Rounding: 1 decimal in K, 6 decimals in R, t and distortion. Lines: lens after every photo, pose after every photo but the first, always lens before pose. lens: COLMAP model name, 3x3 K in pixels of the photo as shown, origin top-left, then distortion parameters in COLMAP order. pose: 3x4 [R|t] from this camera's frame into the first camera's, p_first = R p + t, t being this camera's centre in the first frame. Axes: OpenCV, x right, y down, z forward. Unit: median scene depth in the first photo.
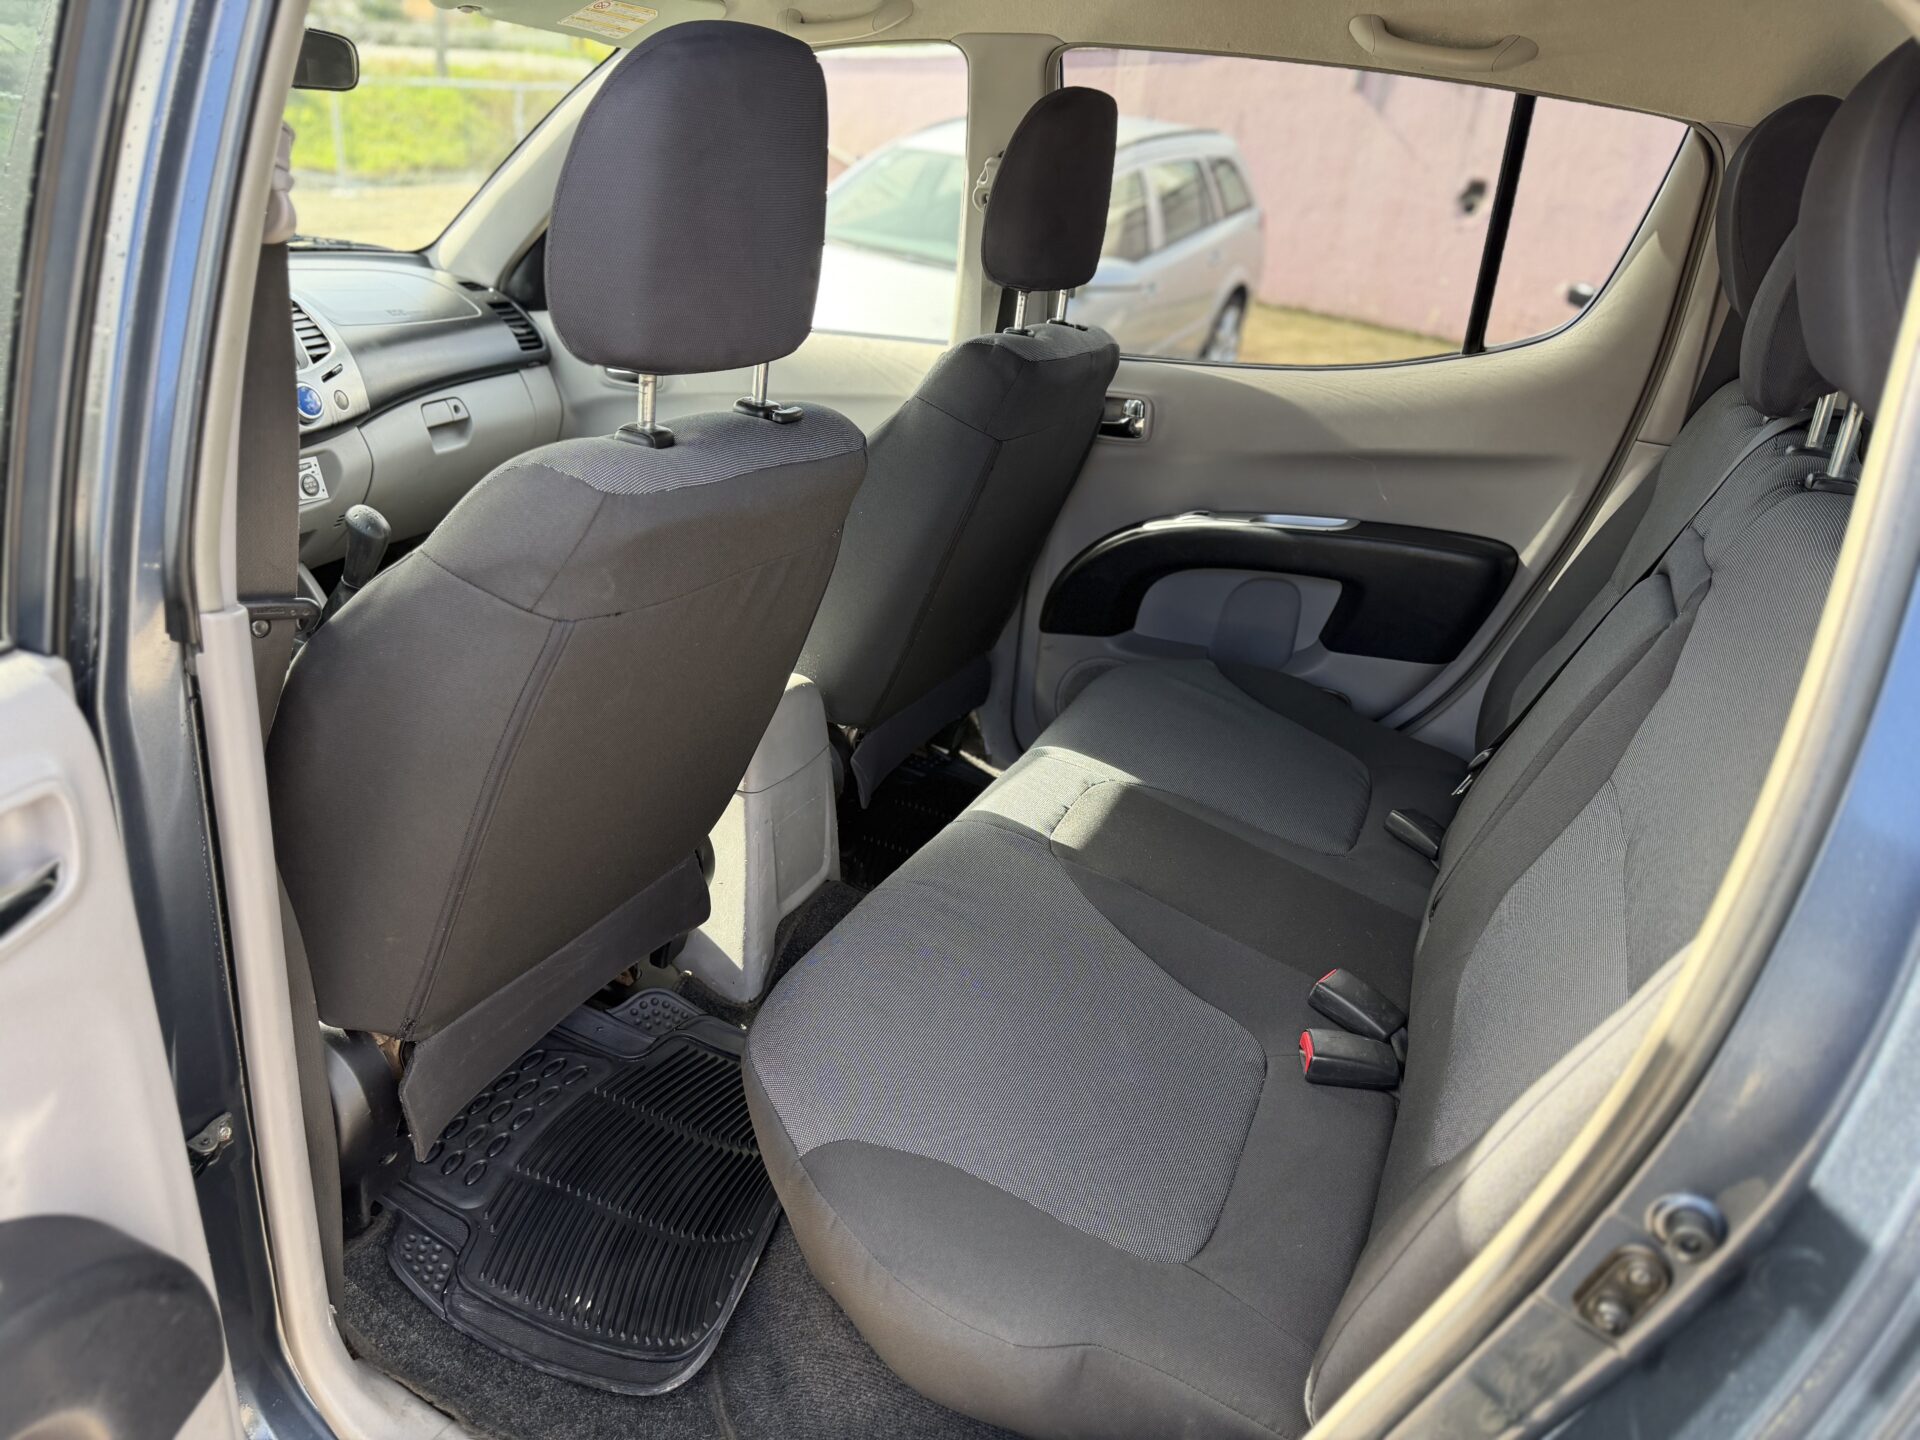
lens RADIAL K [[1366.5, 0, 960.0], [0, 1366.5, 720.0], [0, 0, 1]] dist [0.022000, 0.000305]
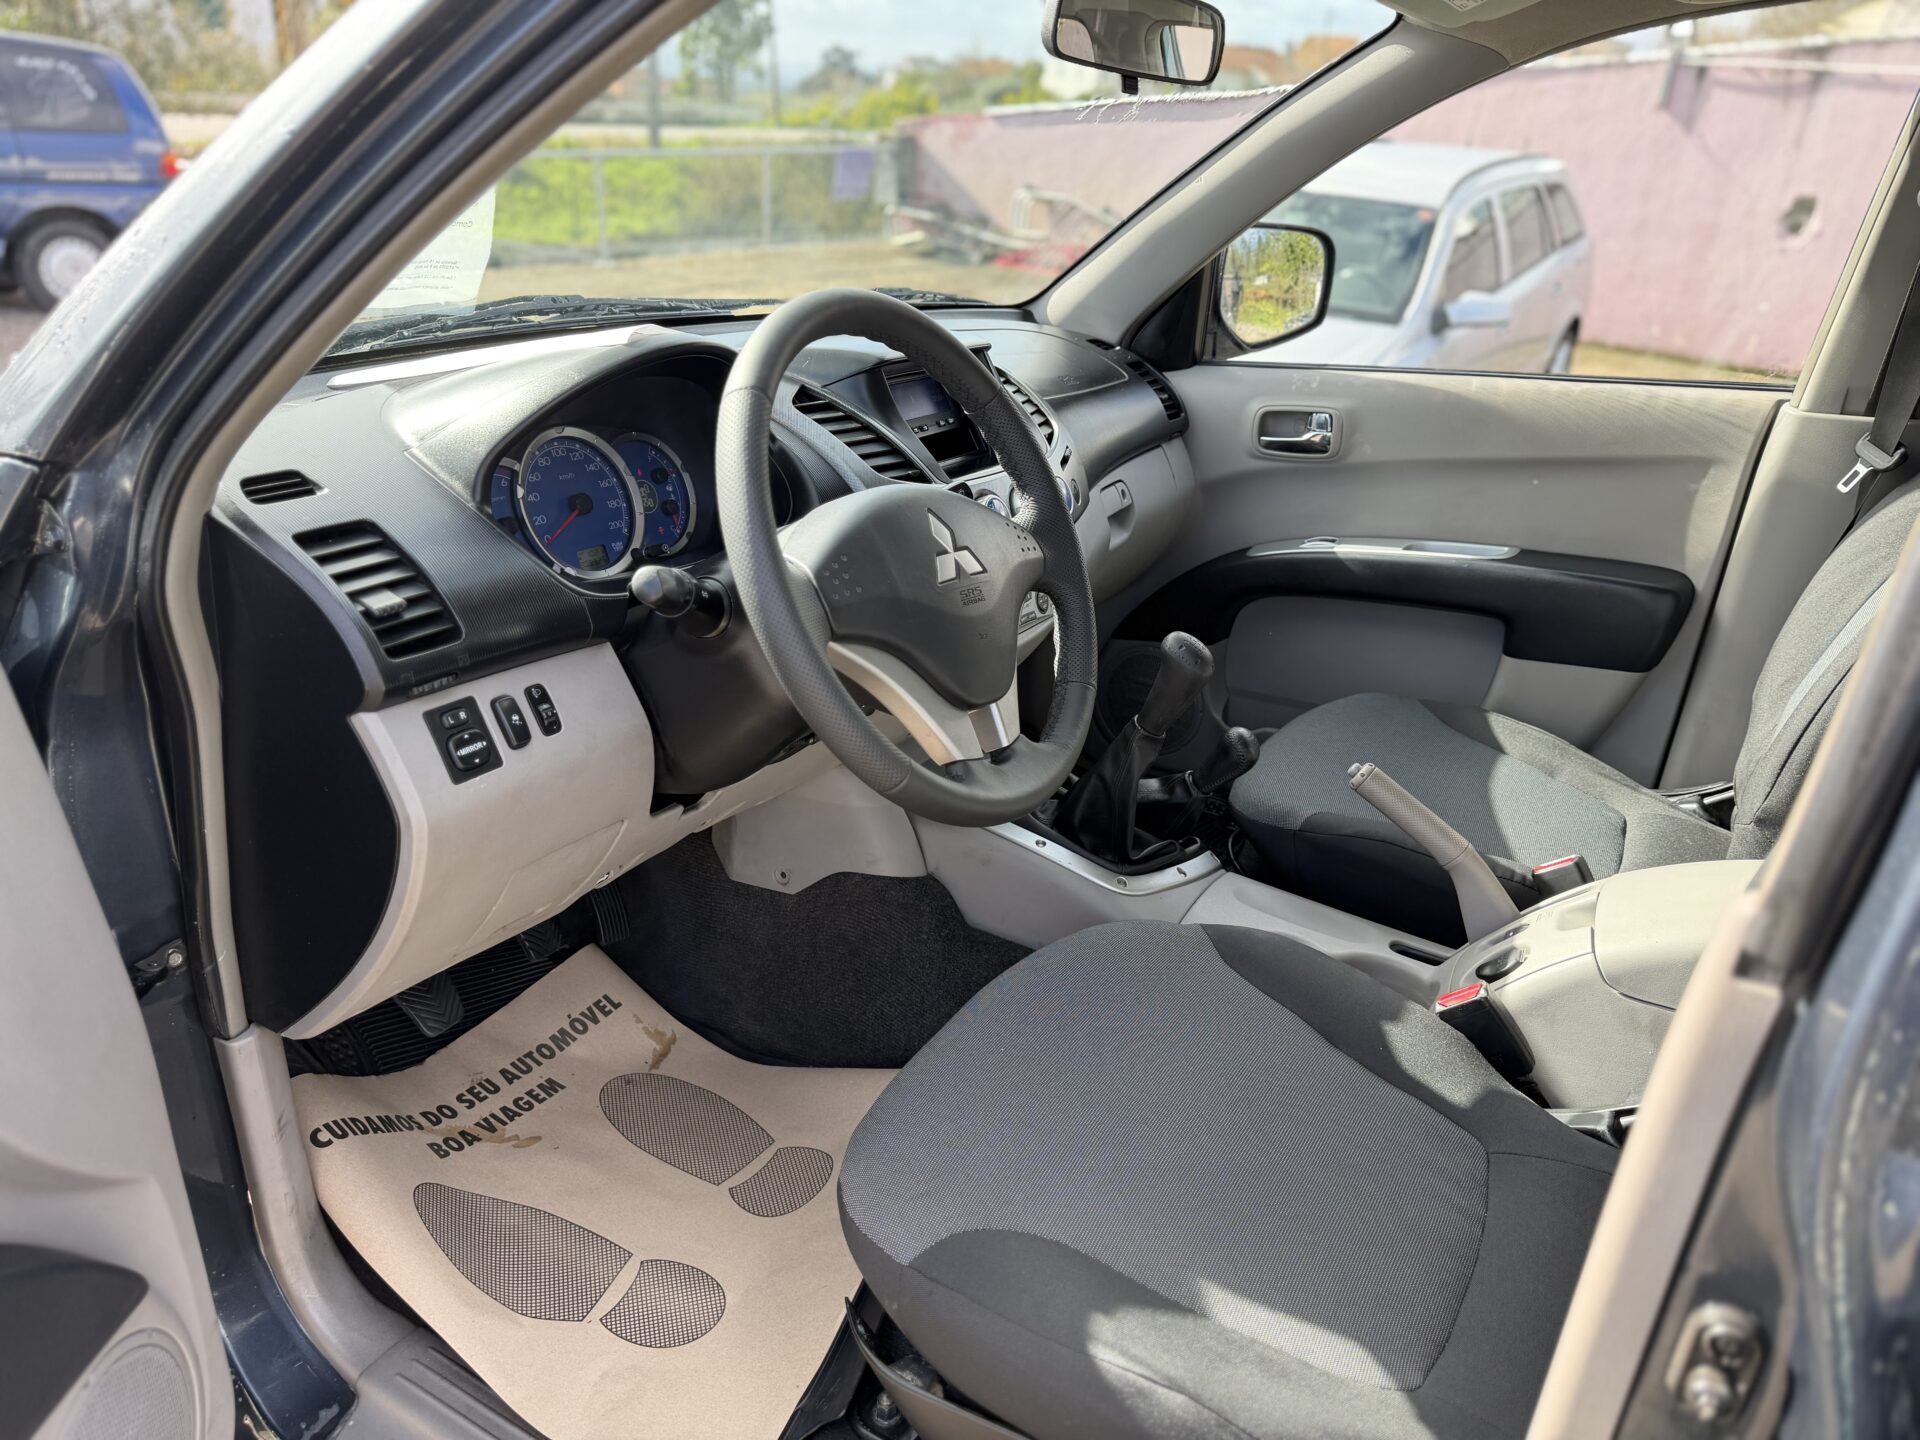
lens RADIAL K [[1355.0, 0, 955.3], [0, 1355.0, 736.8], [0, 0, 1]] dist [0.005817, 0.000049]
pose [[0.992961, 0.001877, -0.118426, -0.099217], [-0.004129, 0.999815, -0.018772, -0.018303], [0.118369, 0.019129, 0.992785, 0.053352]]
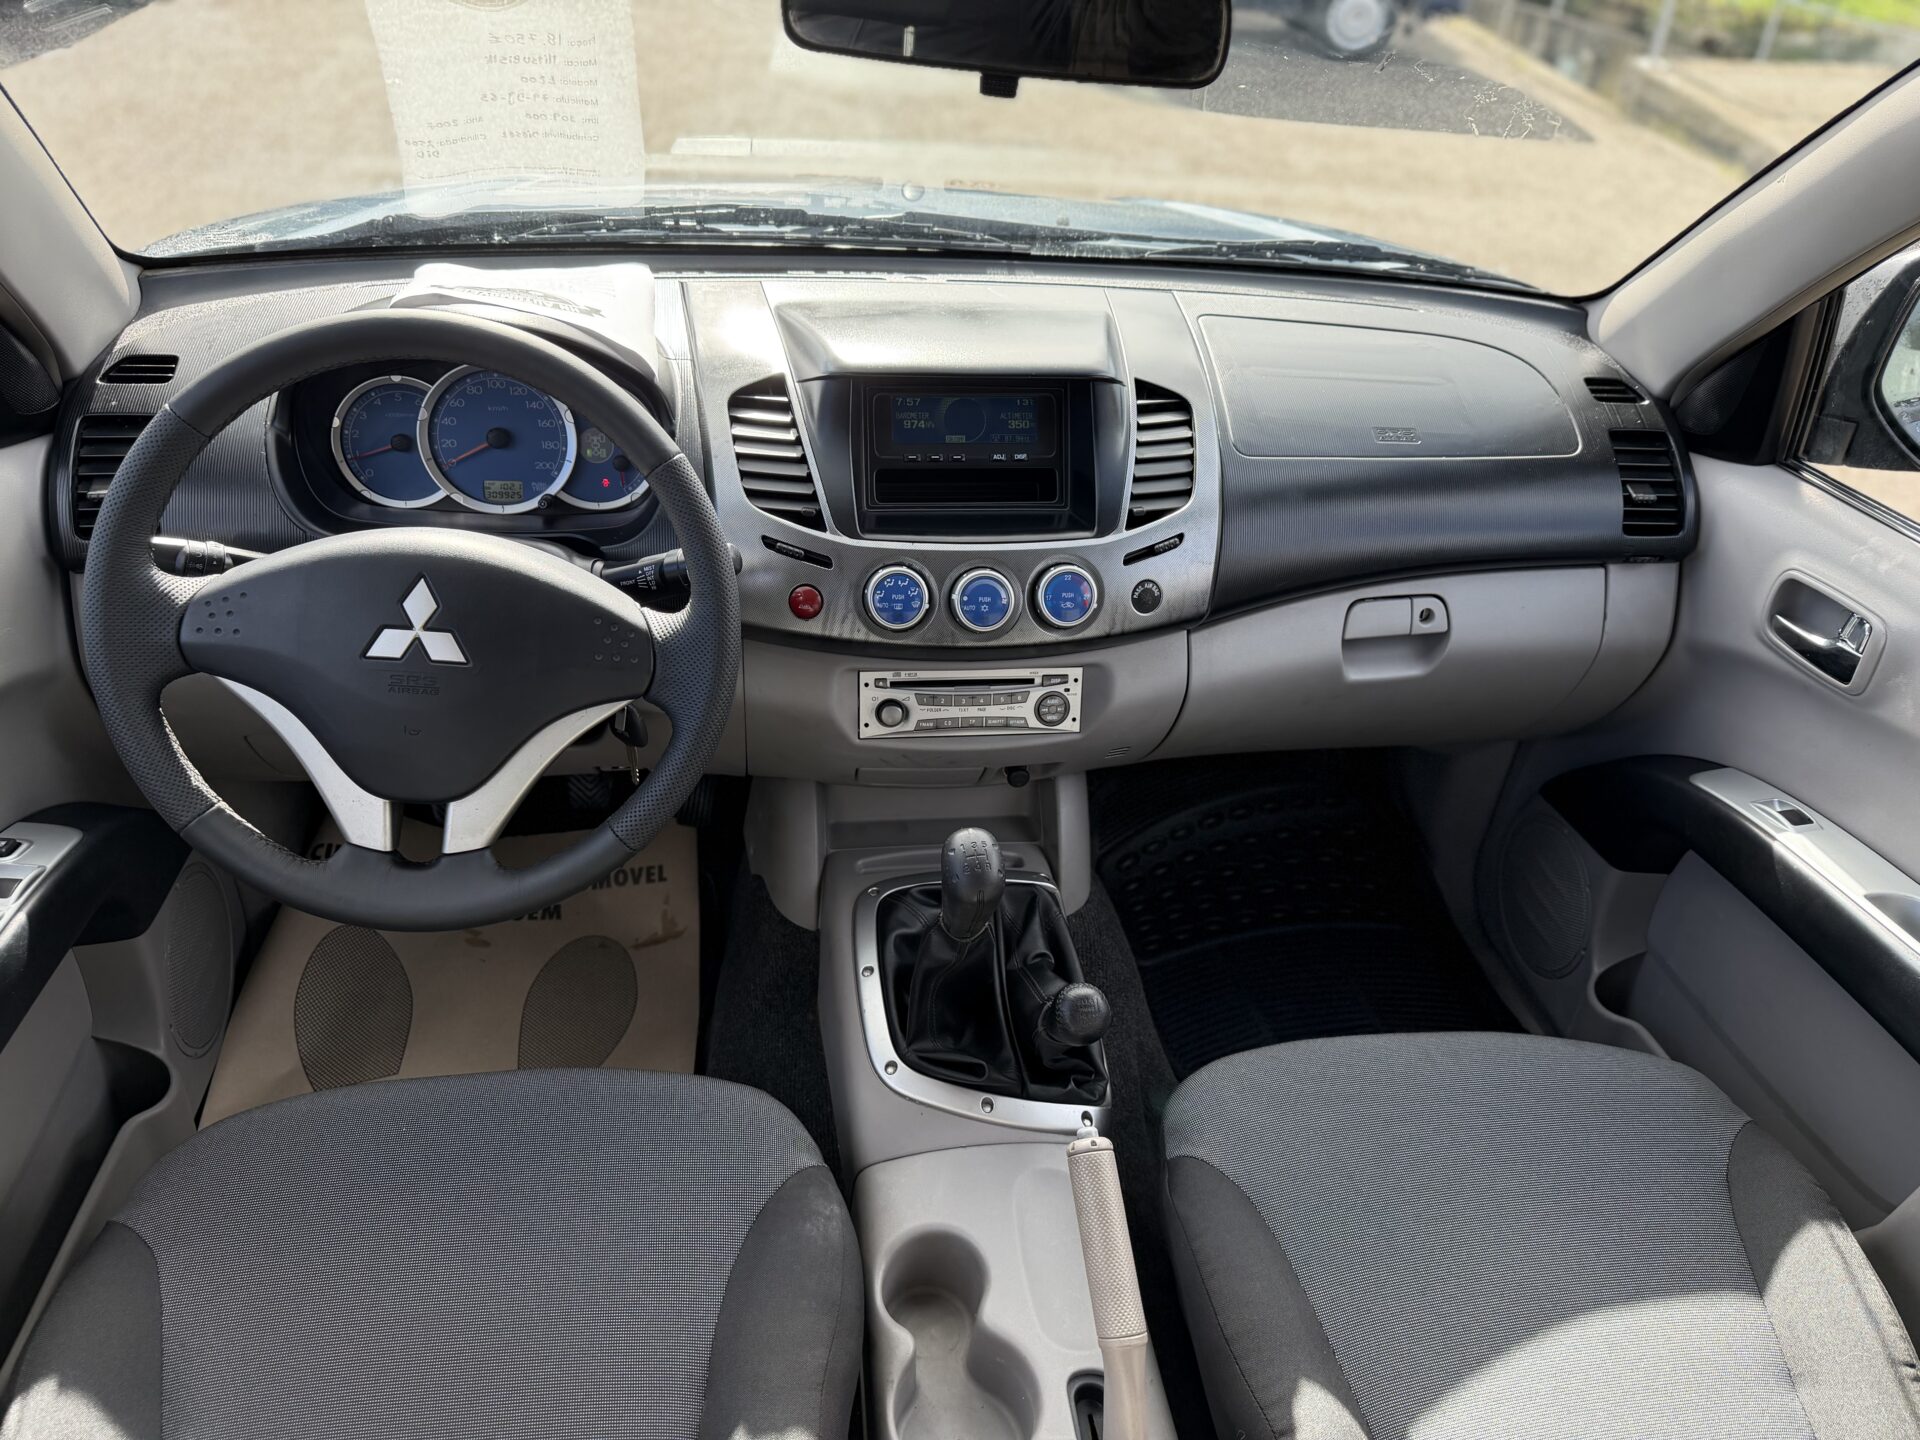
lens RADIAL K [[1366.5, 0, 960.0], [0, 1366.5, 720.0], [0, 0, 1]] dist [0.022000, 0.000305]
pose [[0.532488, 0.428546, -0.729935, -0.010850], [-0.348861, 0.896824, 0.272033, -0.073450], [0.771202, 0.109792, 0.627051, 0.135156]]
